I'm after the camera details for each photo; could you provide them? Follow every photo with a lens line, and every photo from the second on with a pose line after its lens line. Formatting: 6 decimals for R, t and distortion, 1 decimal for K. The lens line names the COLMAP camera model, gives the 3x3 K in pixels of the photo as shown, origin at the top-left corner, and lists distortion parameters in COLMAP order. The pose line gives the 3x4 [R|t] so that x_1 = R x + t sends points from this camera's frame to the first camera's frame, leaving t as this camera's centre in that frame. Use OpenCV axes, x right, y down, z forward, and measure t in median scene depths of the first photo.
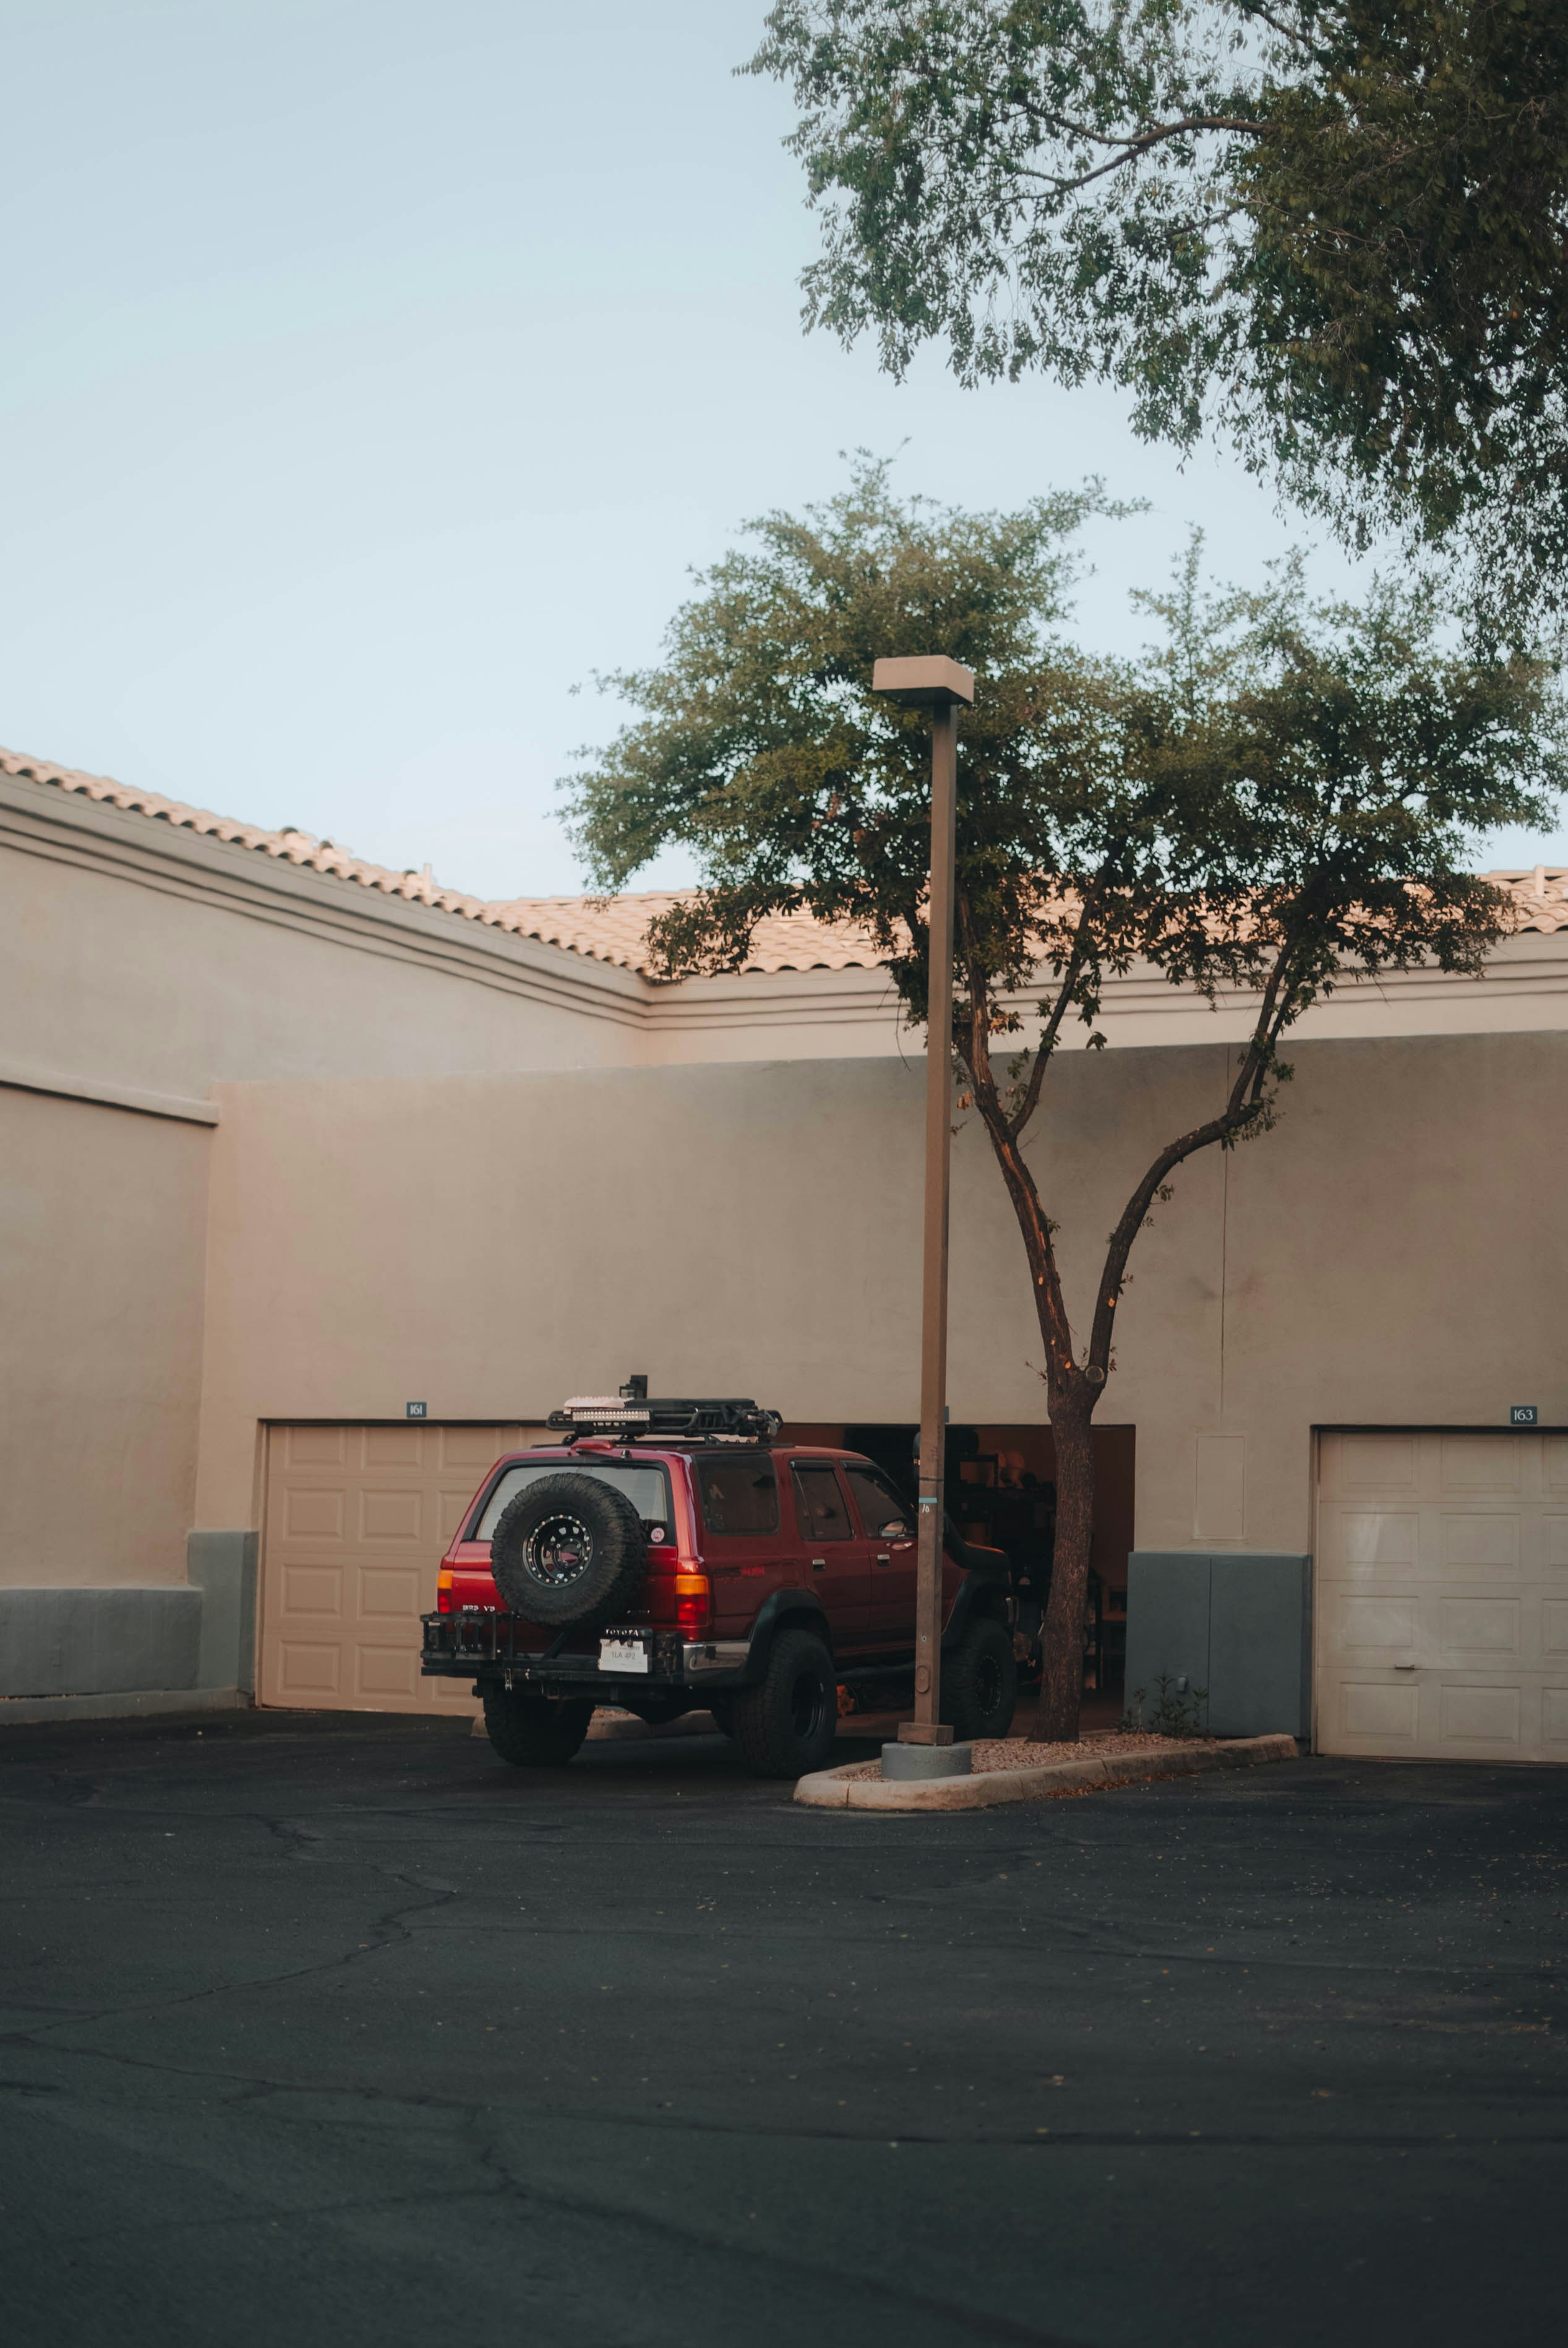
lens RADIAL K [[3690.7, 0, 788.1], [0, 3690.7, 1235.5], [0, 0, 1]] dist [0.001311, 0.018714]
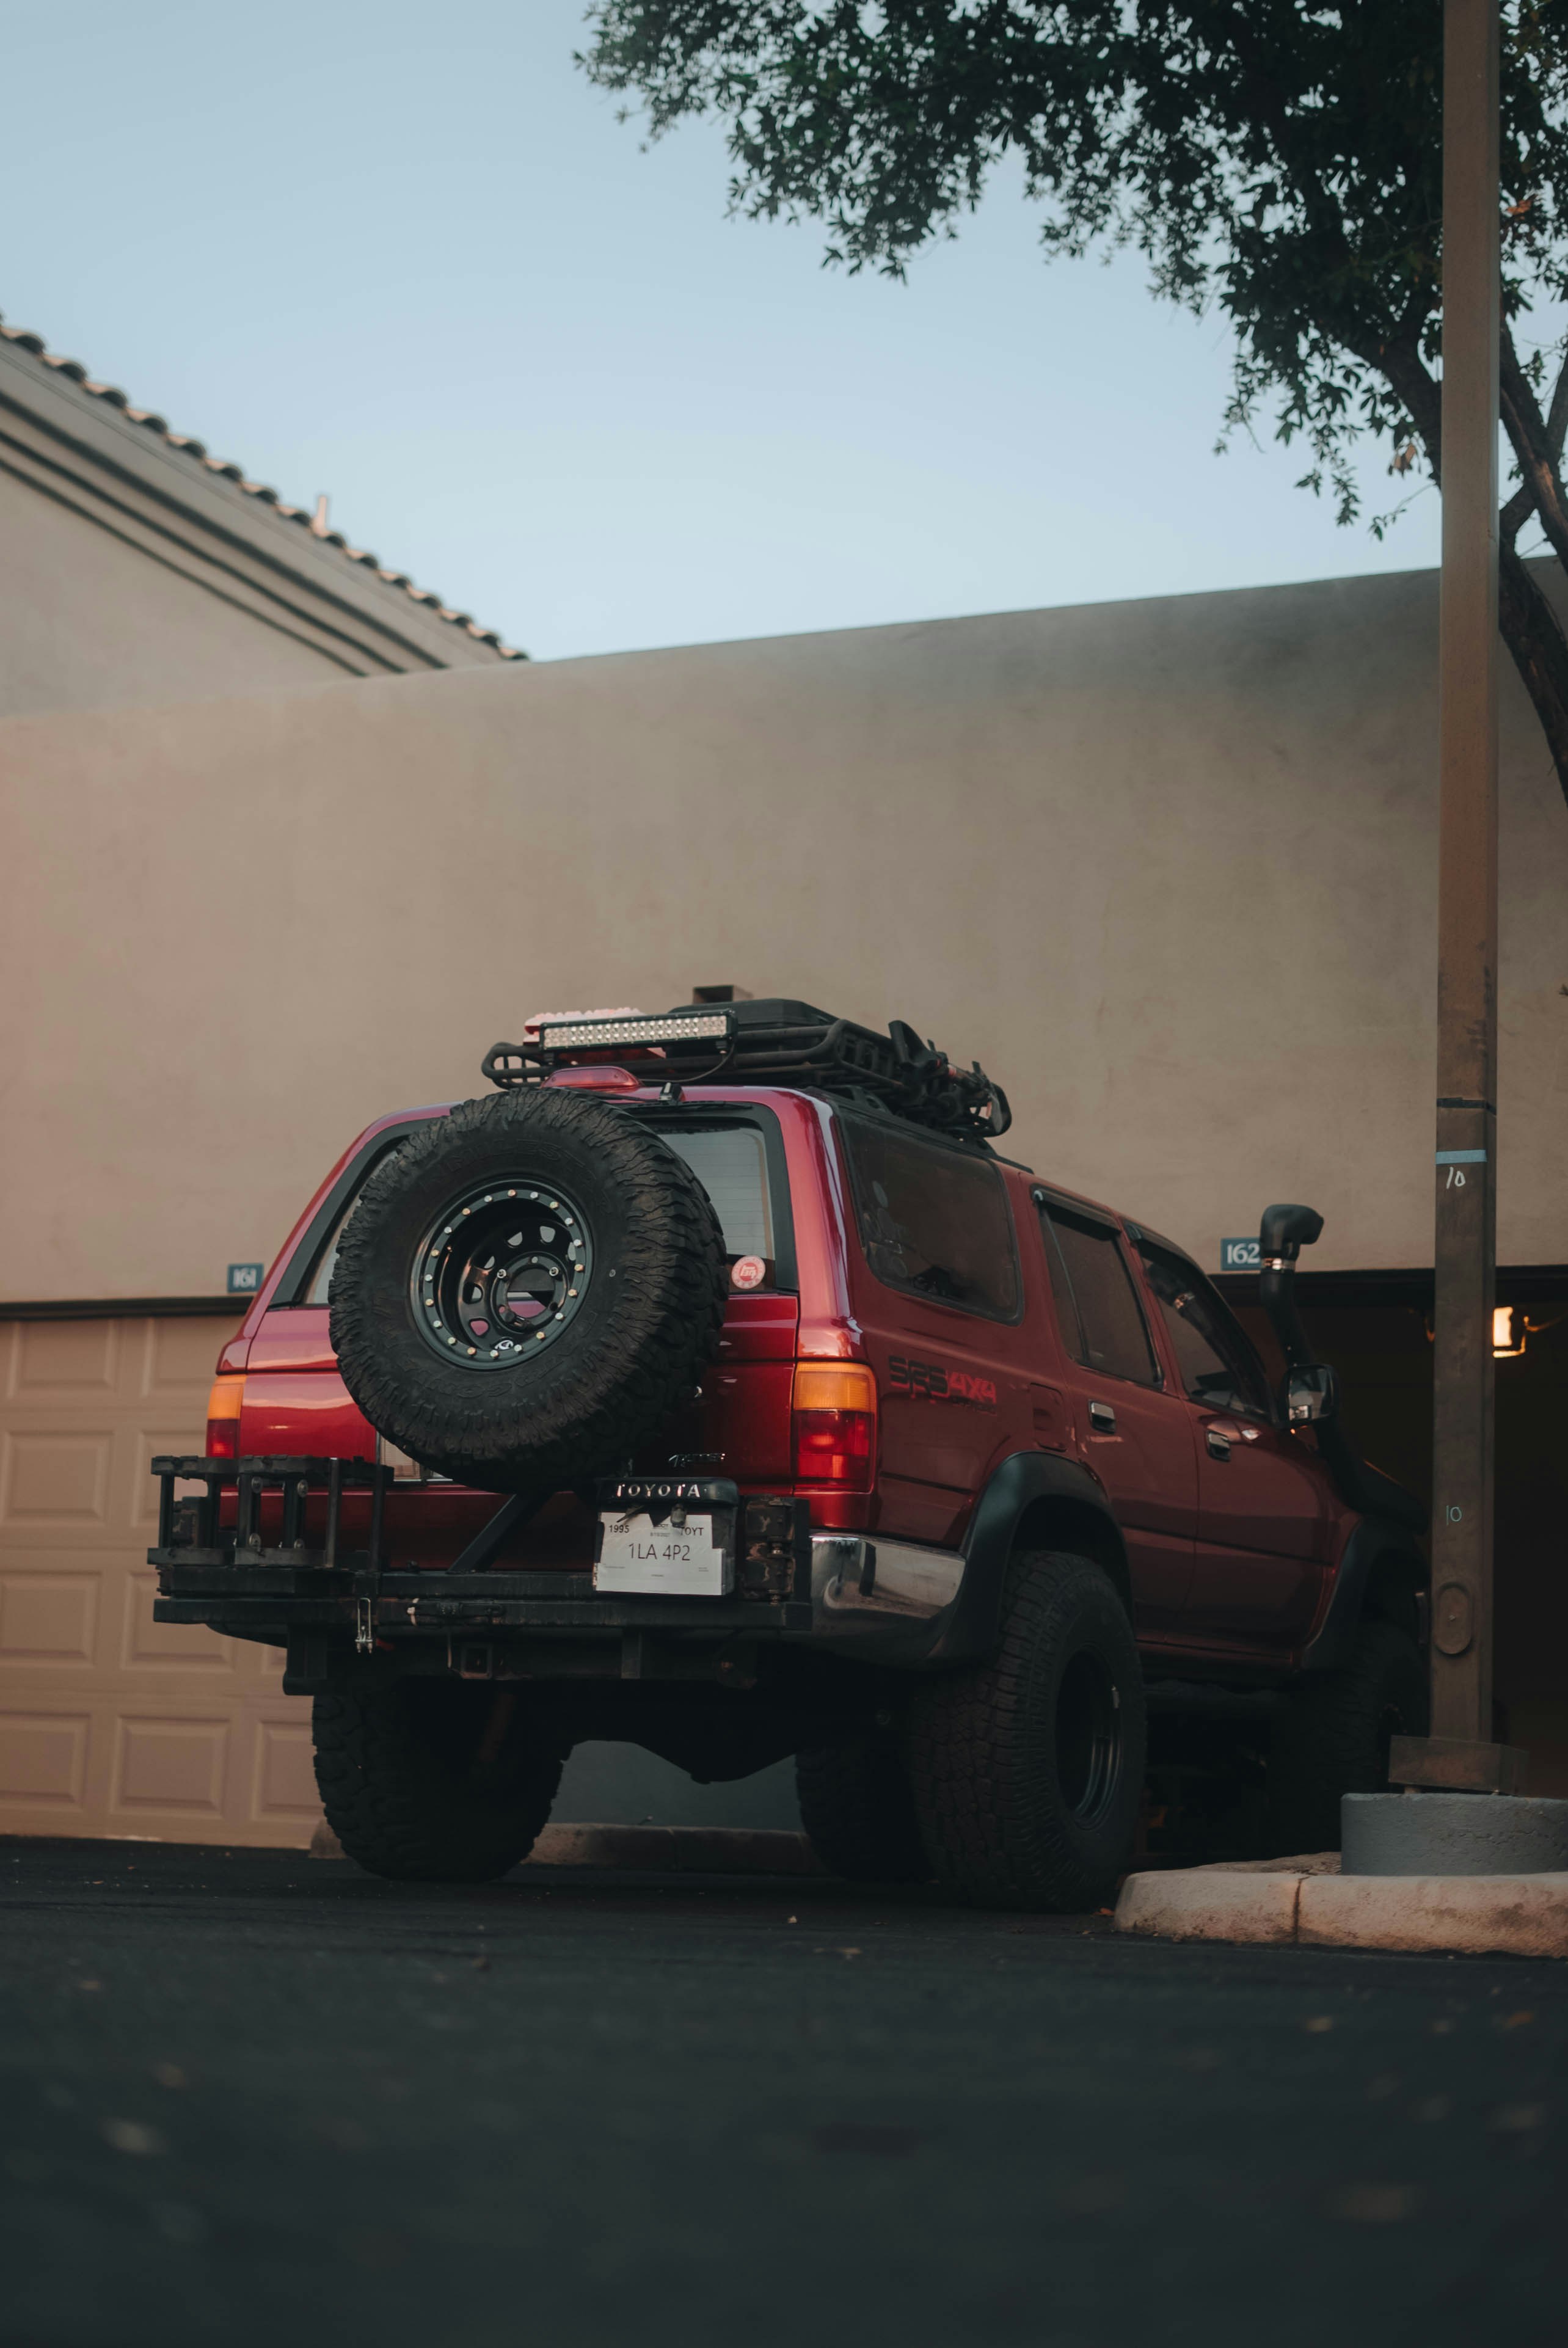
lens RADIAL K [[3743.0, 0, 737.4], [0, 3743.0, 1057.7], [0, 0, 1]] dist [-0.013756, 0.025334]
pose [[0.999647, 0.026376, -0.003208, -0.035321], [-0.026570, 0.991598, -0.126596, 0.107956], [-0.000159, 0.126637, 0.991949, 0.582380]]
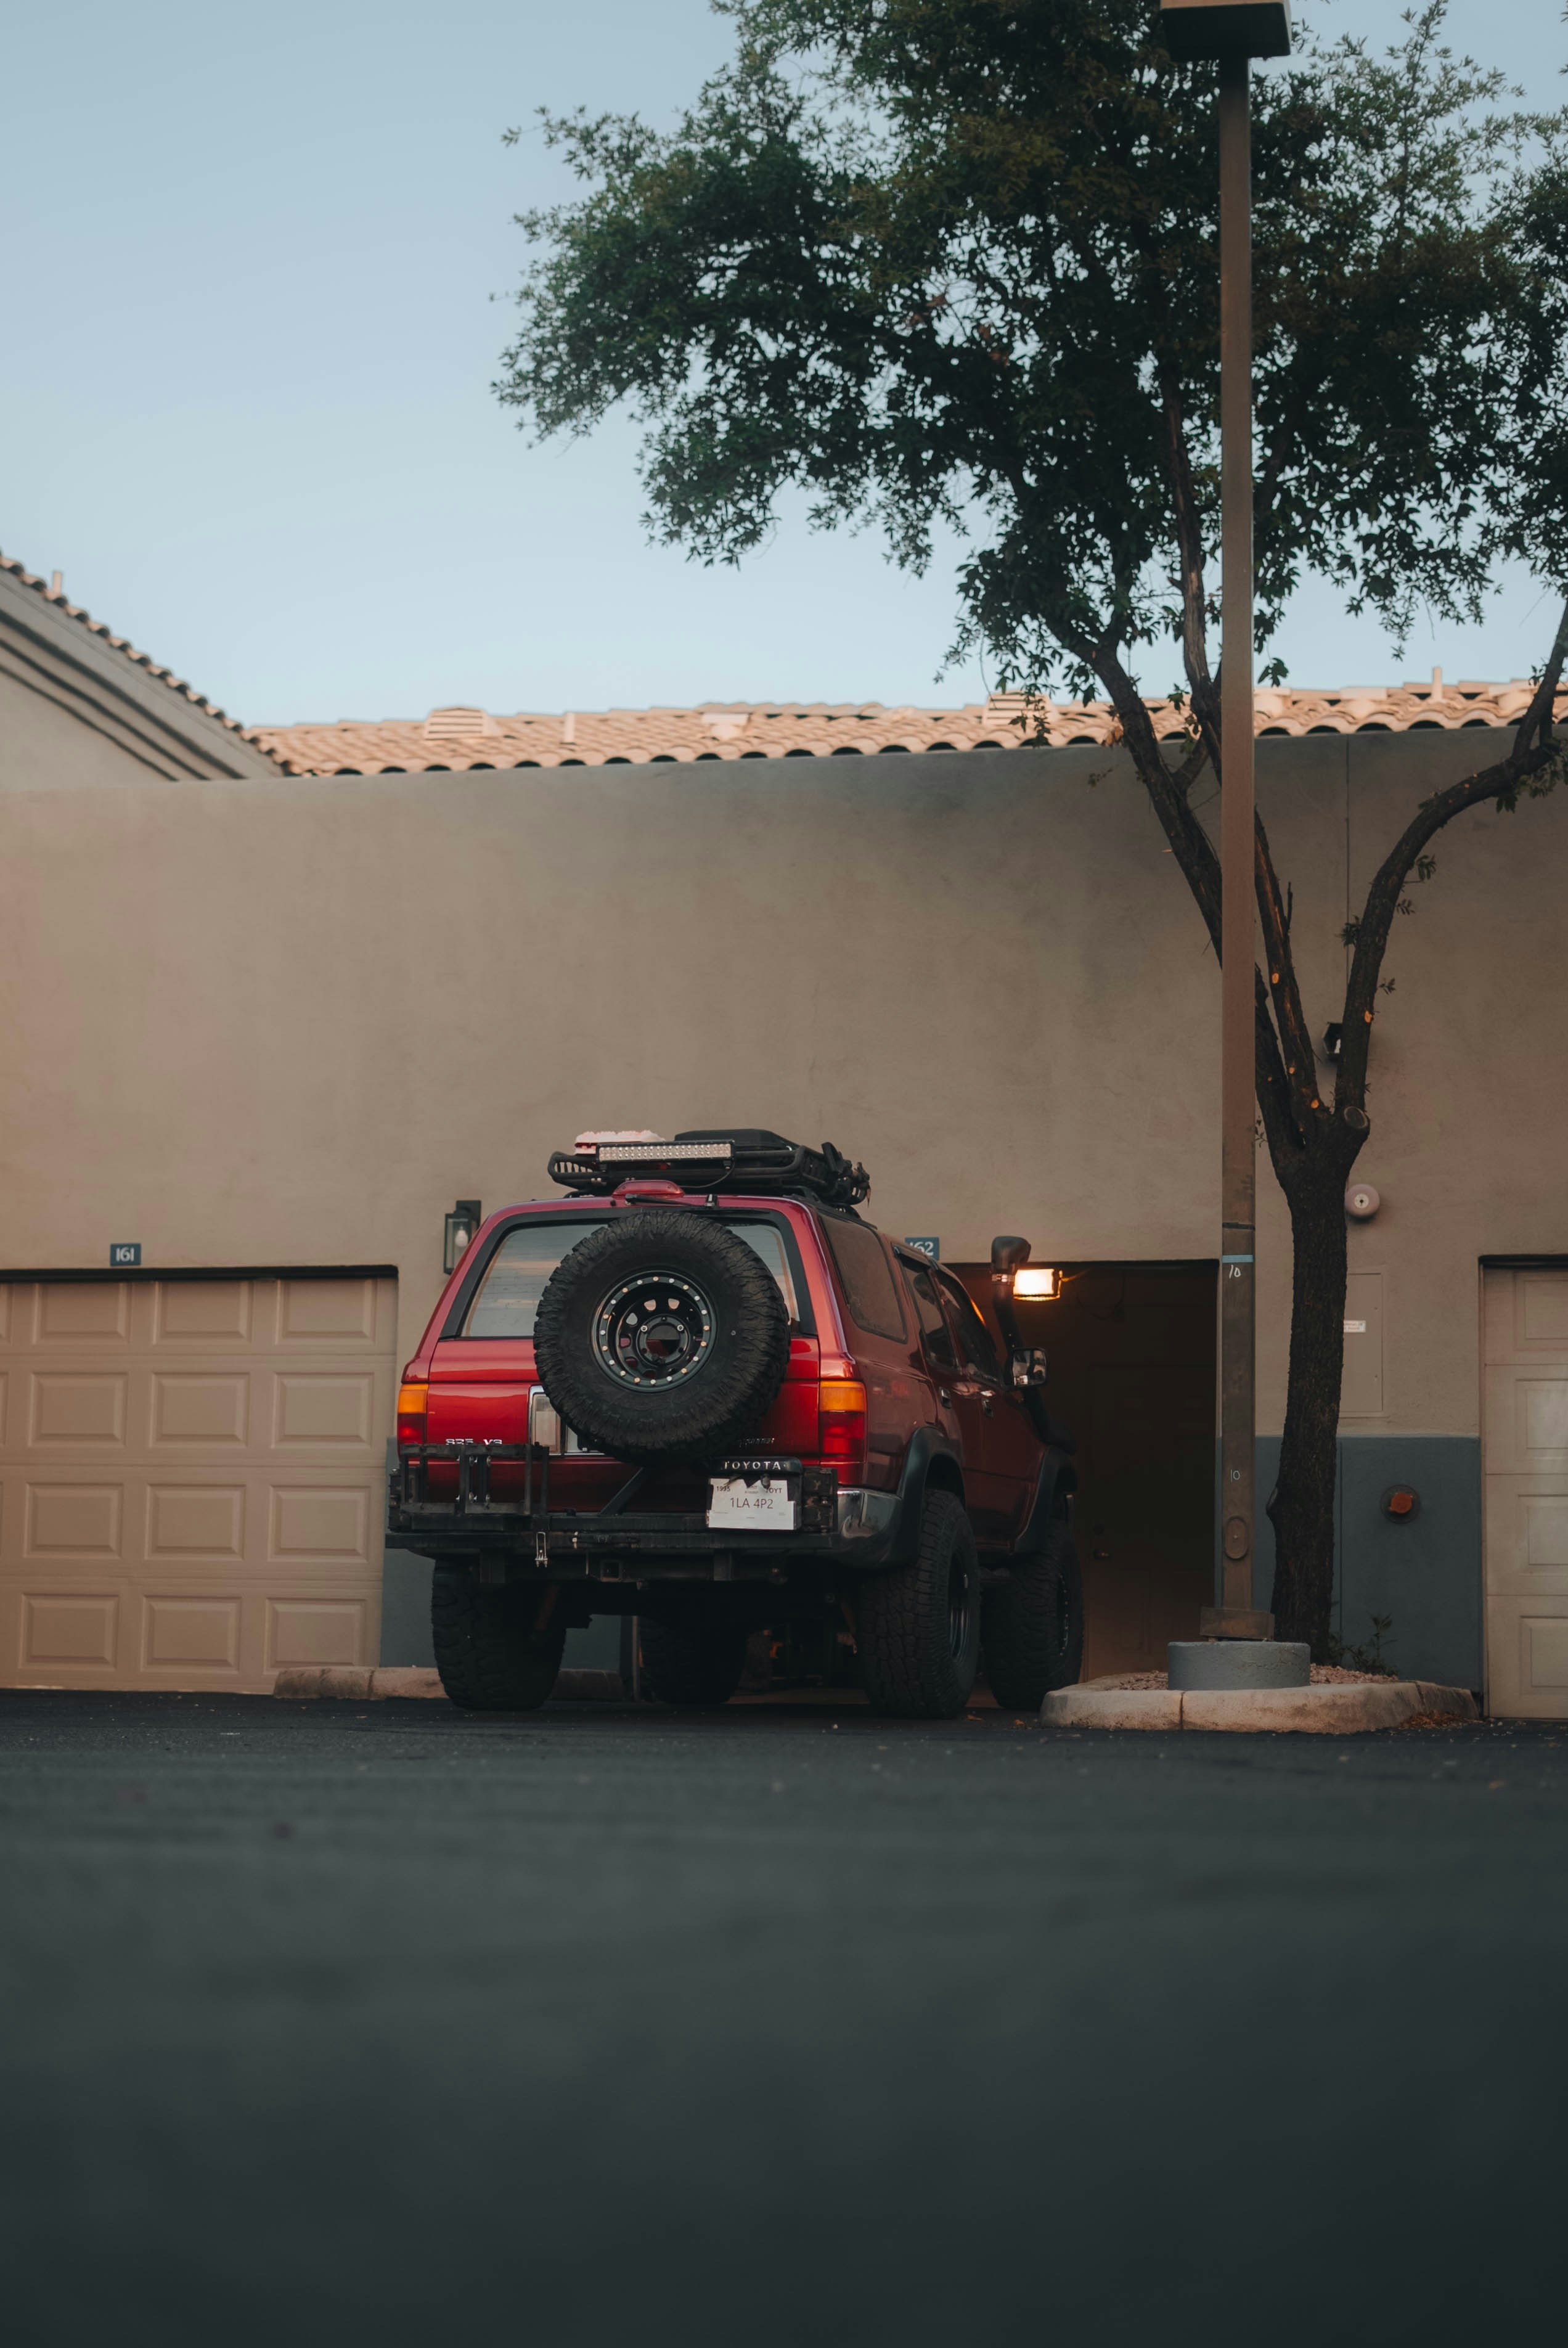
lens RADIAL K [[3756.8, 0, 700.1], [0, 3756.8, 1178.0], [0, 0, 1]] dist [-0.008029, 0.052194]
pose [[0.980934, 0.026033, 0.192590, -0.170802], [-0.016075, 0.998460, -0.053088, 0.089540], [-0.193675, 0.048980, 0.979842, 0.364021]]
